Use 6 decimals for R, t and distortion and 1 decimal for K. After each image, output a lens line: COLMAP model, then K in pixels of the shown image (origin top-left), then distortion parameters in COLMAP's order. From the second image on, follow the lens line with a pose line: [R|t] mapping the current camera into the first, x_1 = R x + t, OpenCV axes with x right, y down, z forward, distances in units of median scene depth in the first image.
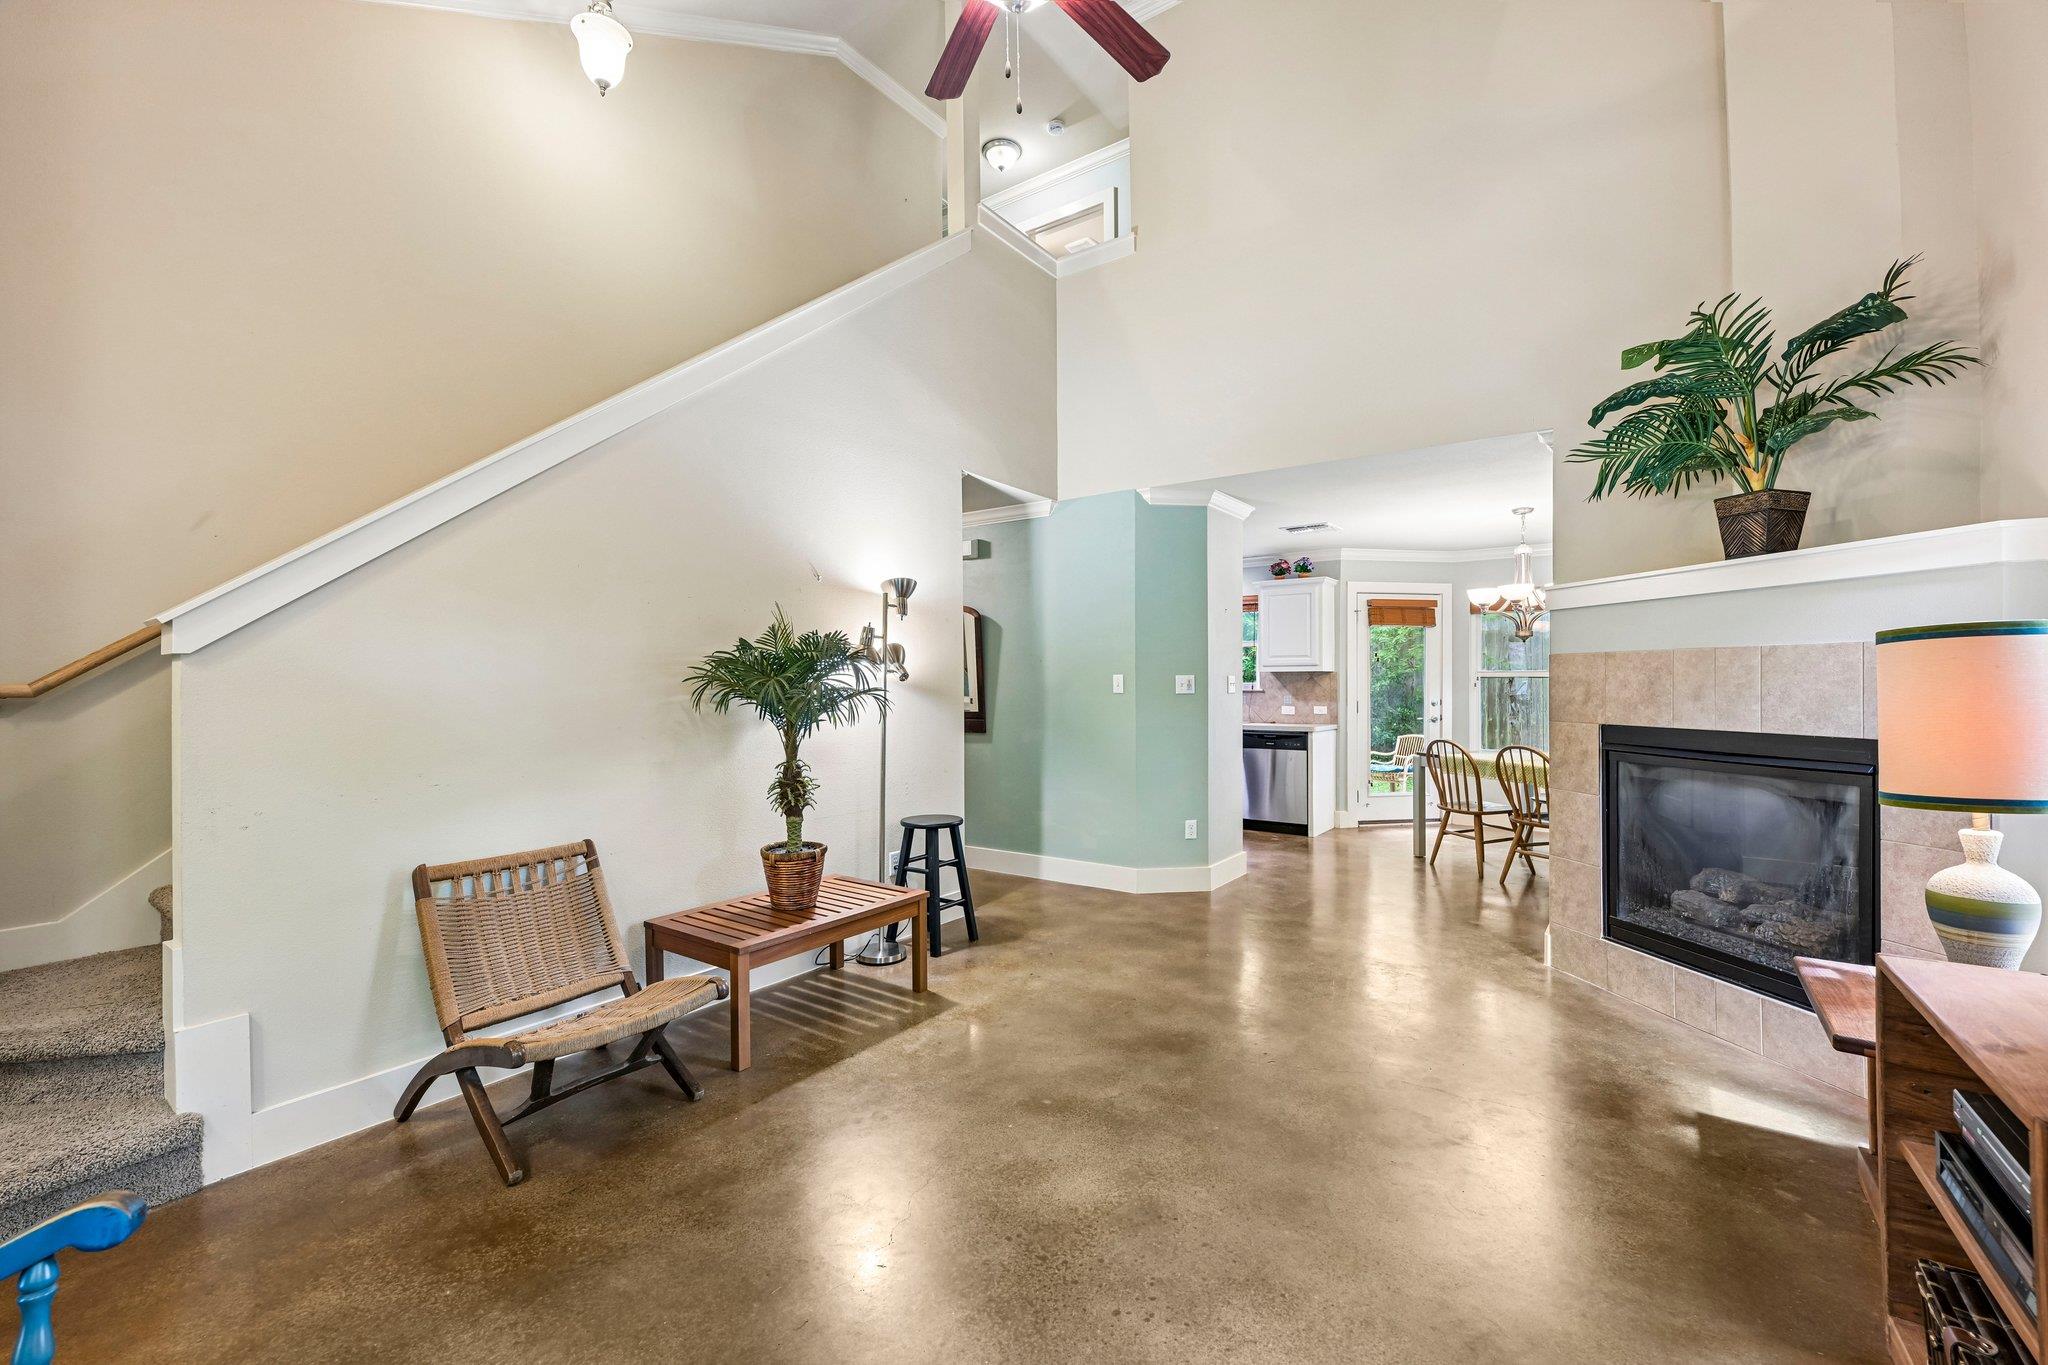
lens RADIAL K [[840.4, 0, 1041.8], [0, 840.4, 686.2], [0, 0, 1]] dist [0.002836, 0.000208]
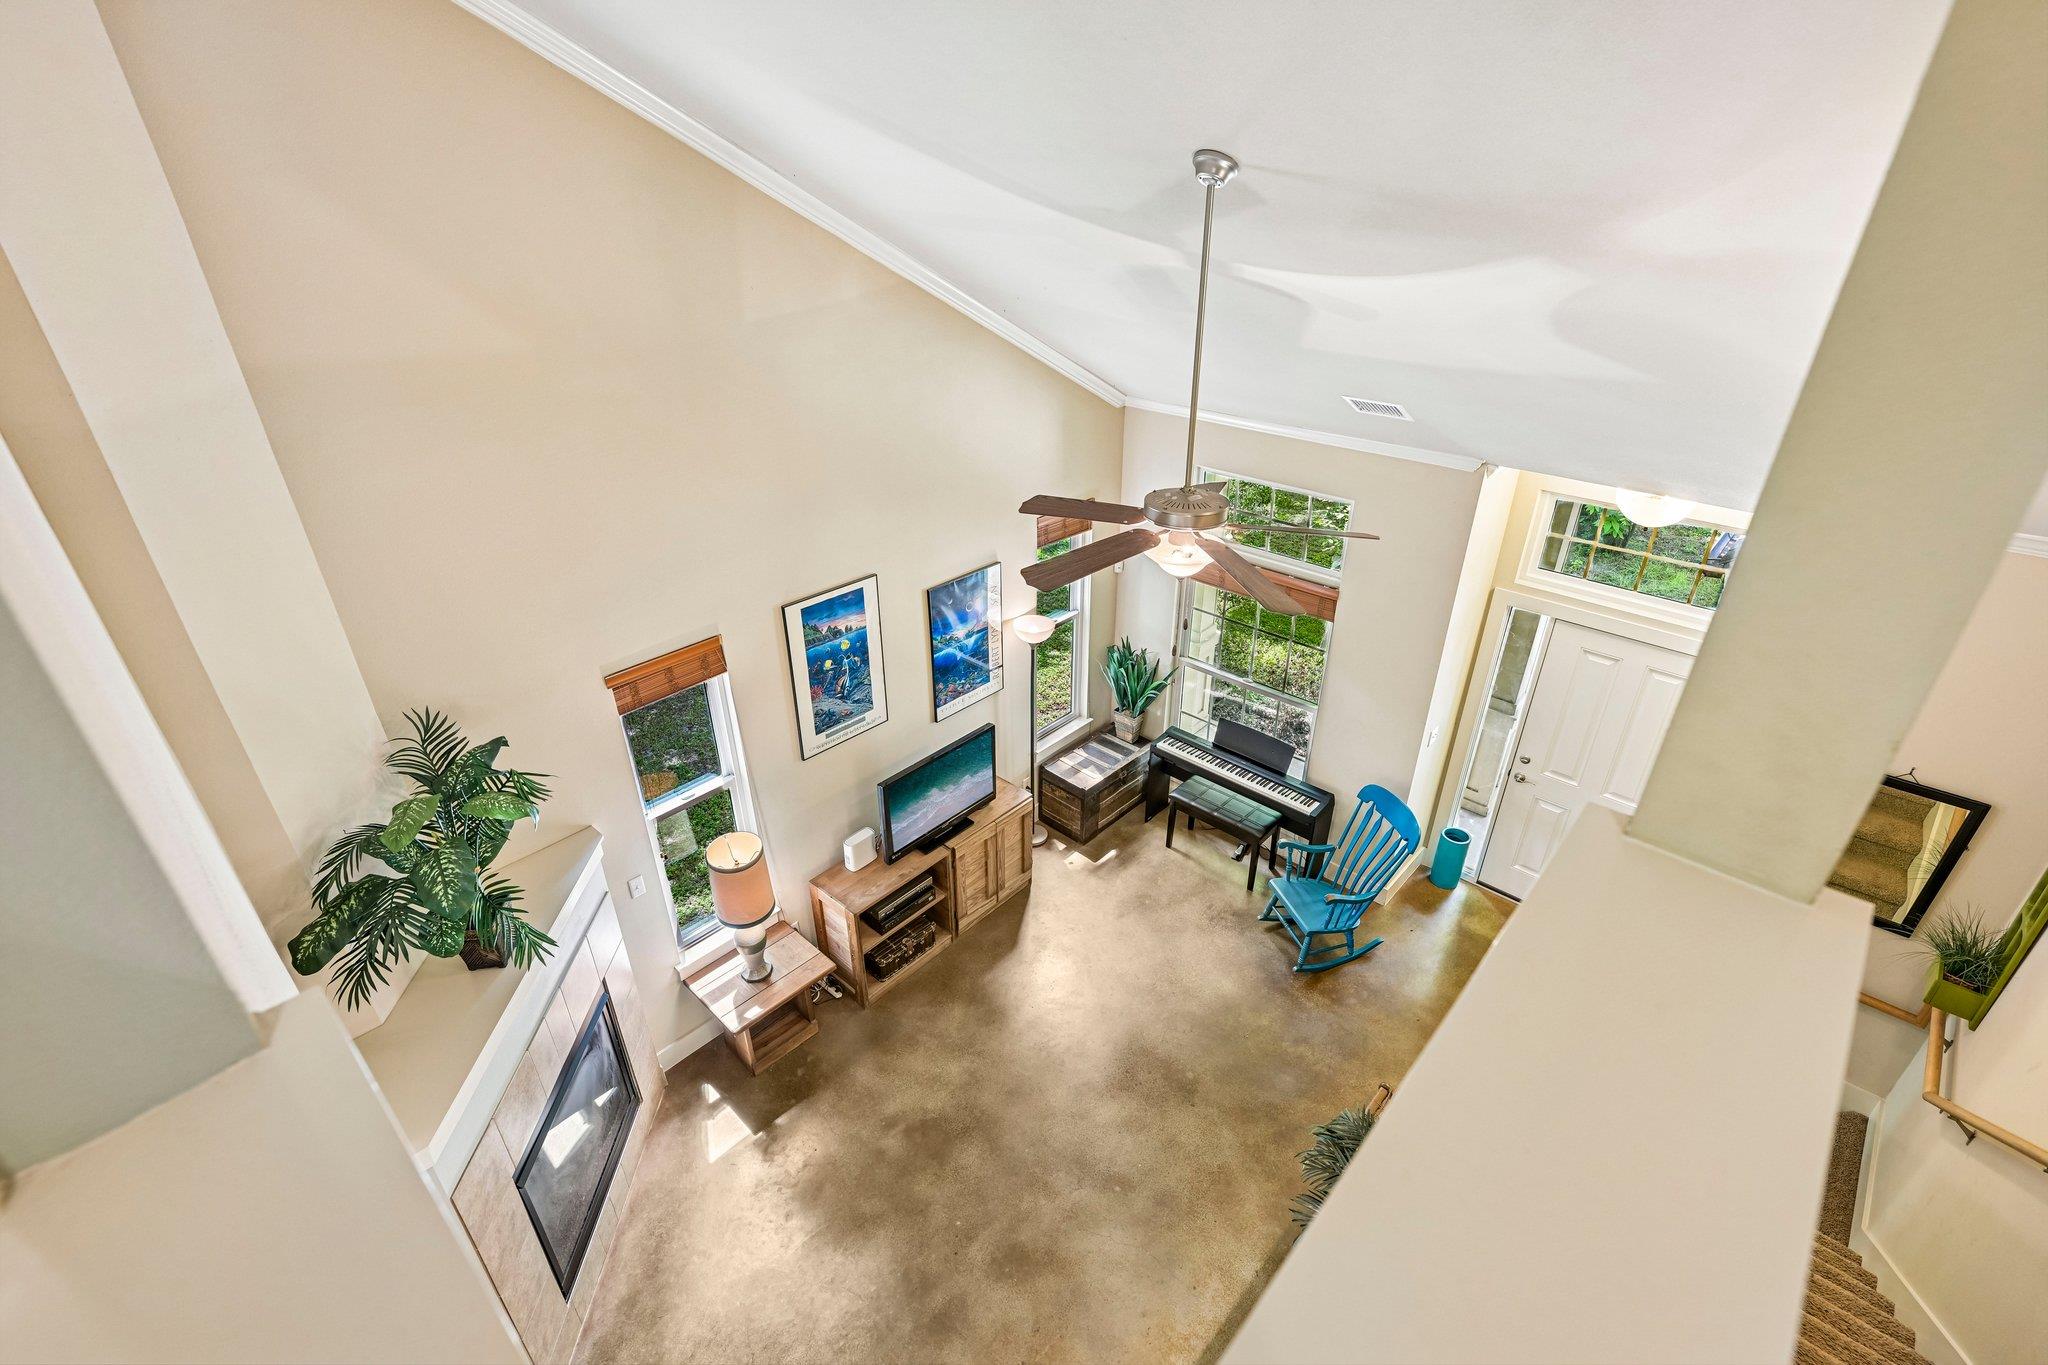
lens RADIAL K [[933.6, 0, 1025.7], [0, 933.6, 689.1], [0, 0, 1]] dist [0.008785, 0.000046]
pose [[-0.989416, -0.066230, 0.129111, 0.021520], [0.006228, 0.869562, 0.493784, -0.936920], [-0.144974, 0.489362, -0.859946, 1.584977]]
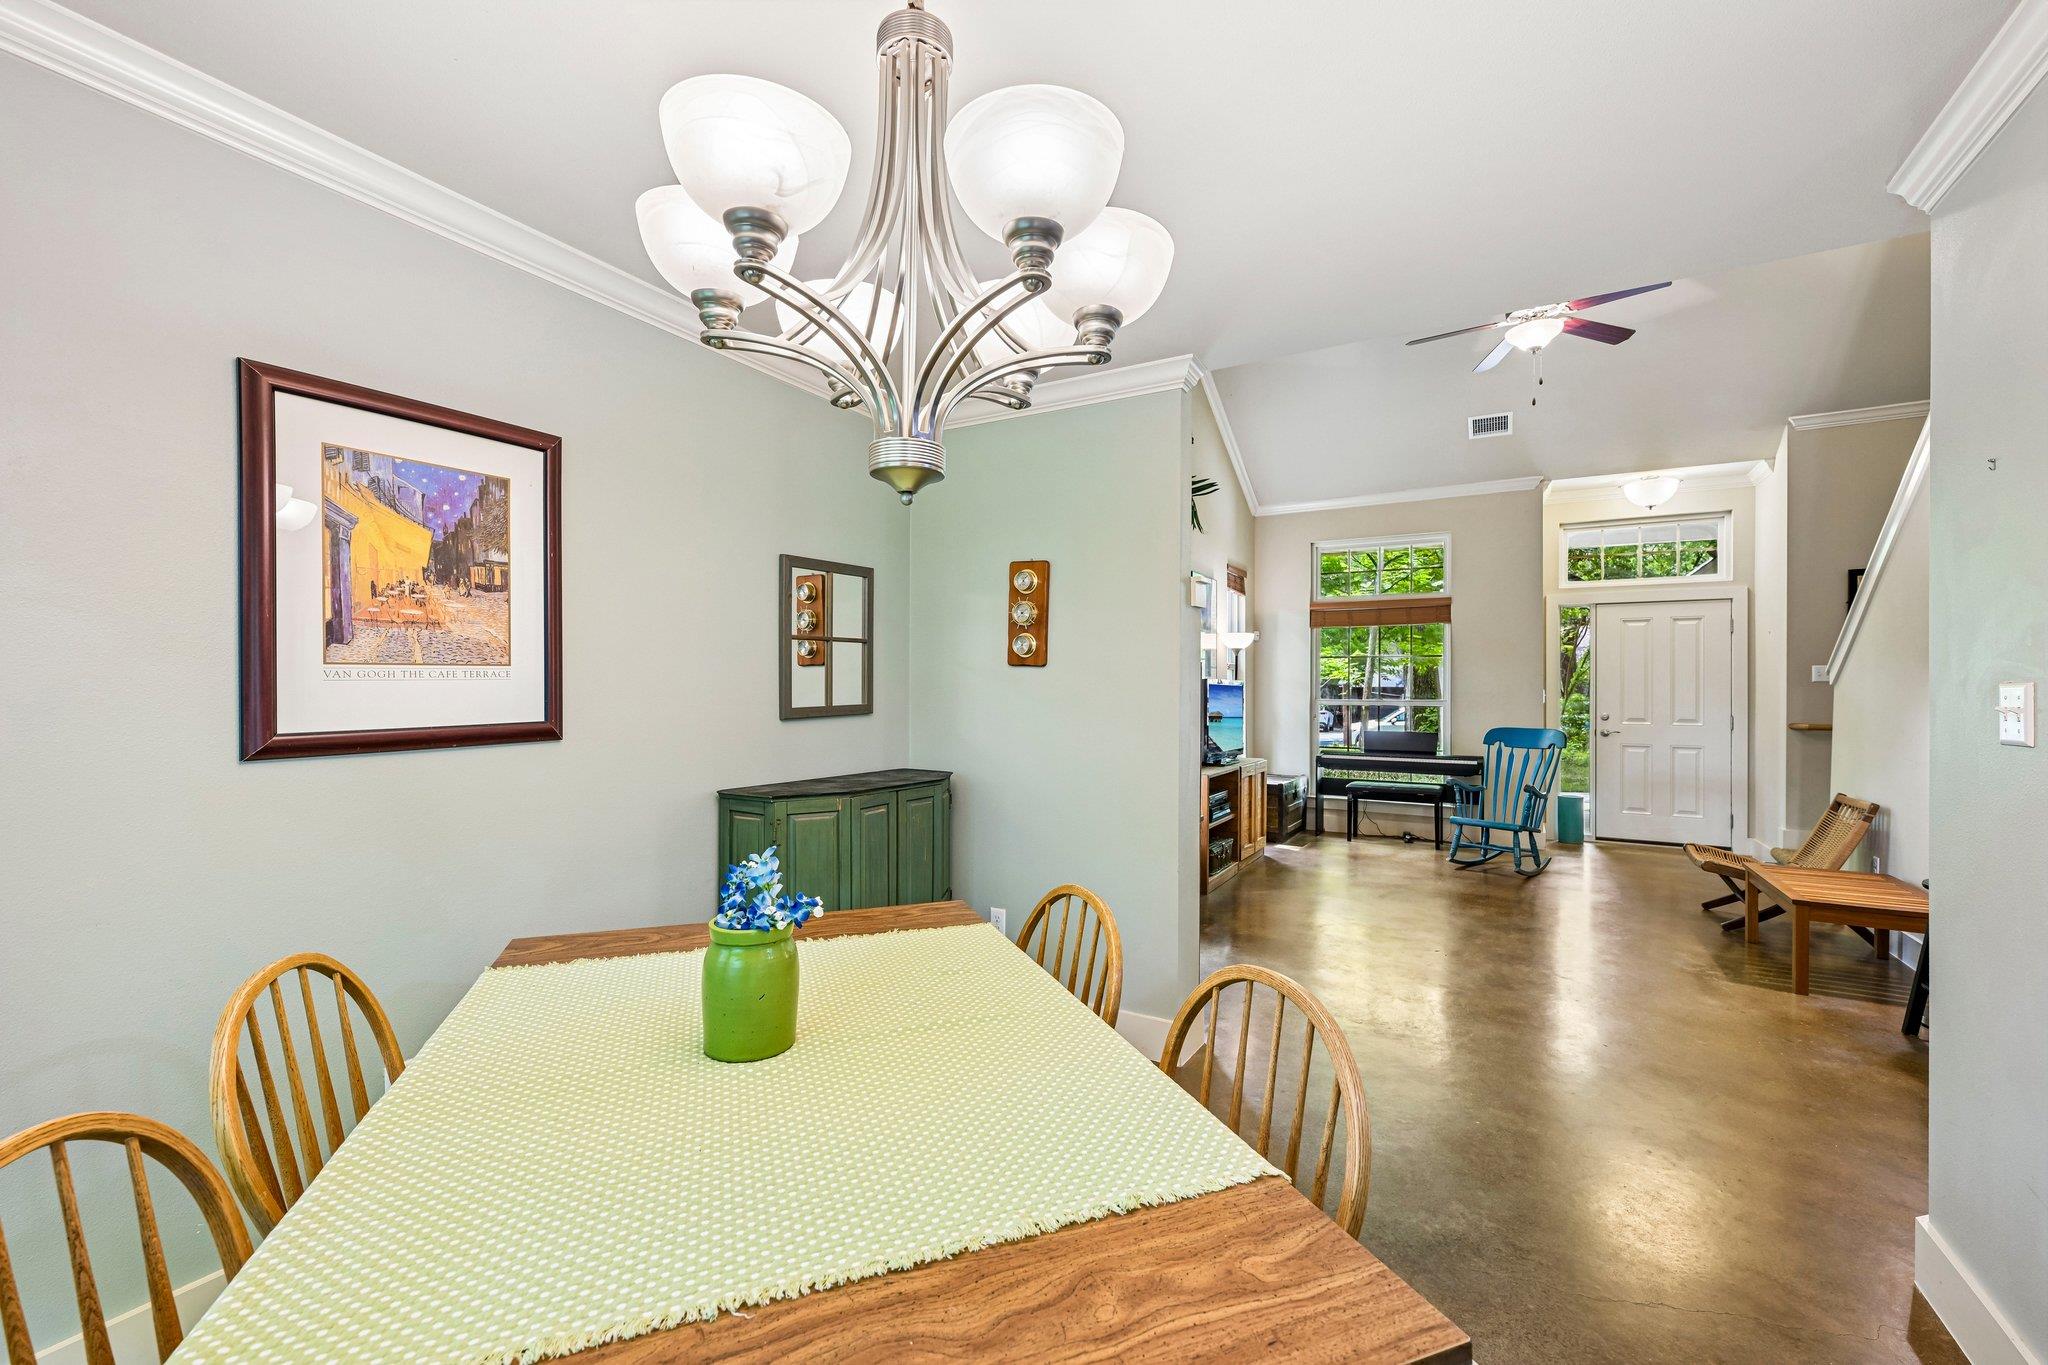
lens RADIAL K [[840.4, 0, 1021.0], [0, 840.4, 689.6], [0, 0, 1]] dist [0.002836, 0.000208]
pose [[-0.997565, -0.003002, -0.069680, 0.945359], [-0.003304, 0.999986, 0.004231, -0.015271], [0.069666, 0.004451, -0.997560, 2.032611]]
